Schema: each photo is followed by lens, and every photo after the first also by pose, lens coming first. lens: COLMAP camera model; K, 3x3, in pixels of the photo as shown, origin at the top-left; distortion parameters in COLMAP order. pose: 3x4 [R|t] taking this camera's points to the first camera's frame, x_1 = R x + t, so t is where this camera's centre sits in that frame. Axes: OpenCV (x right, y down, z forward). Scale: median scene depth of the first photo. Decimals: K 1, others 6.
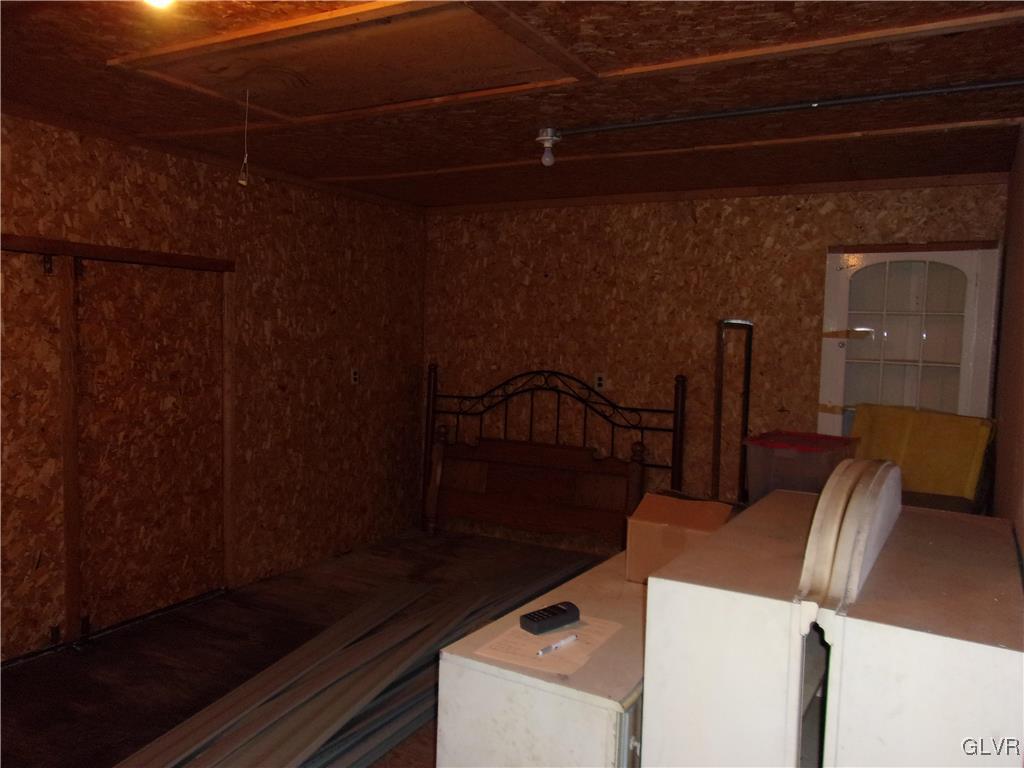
lens RADIAL K [[788.5, 0, 512.0], [0, 788.5, 384.0], [0, 0, 1]] dist [-0.033266, -0.001110]
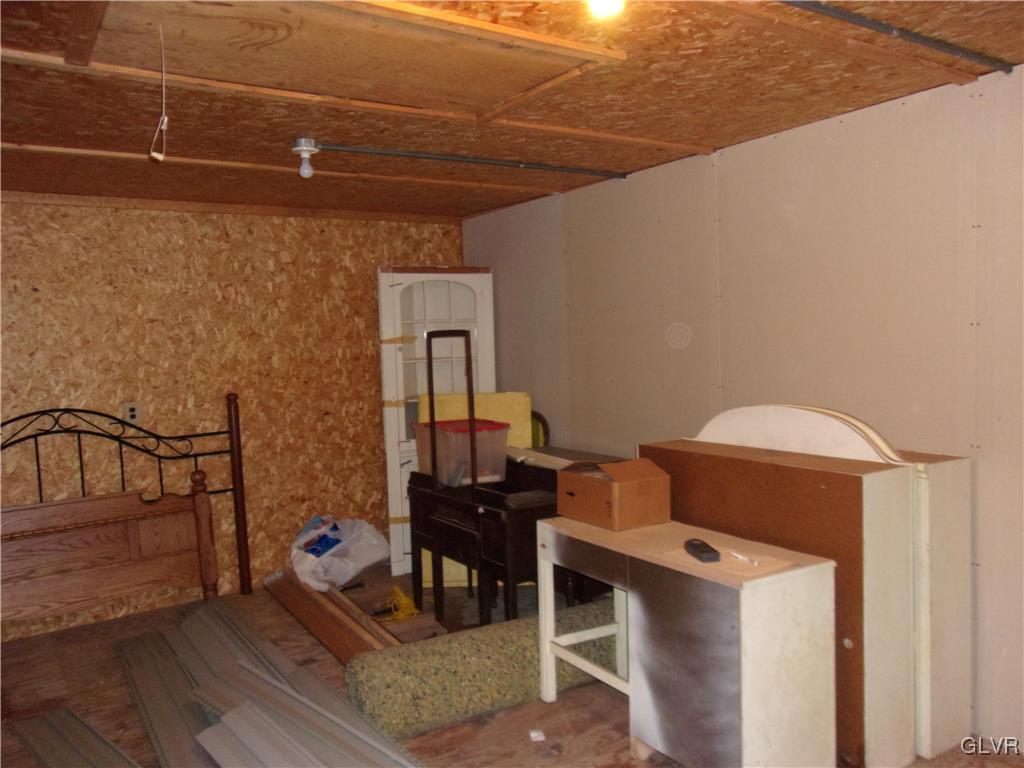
lens RADIAL K [[796.8, 0, 512.0], [0, 796.8, 384.0], [0, 0, 1]] dist [-0.002049, -0.000735]
pose [[0.449102, -0.096451, 0.888259, -0.503855], [0.116410, 0.991999, 0.048859, -0.030047], [-0.885864, 0.081460, 0.456737, 0.239929]]
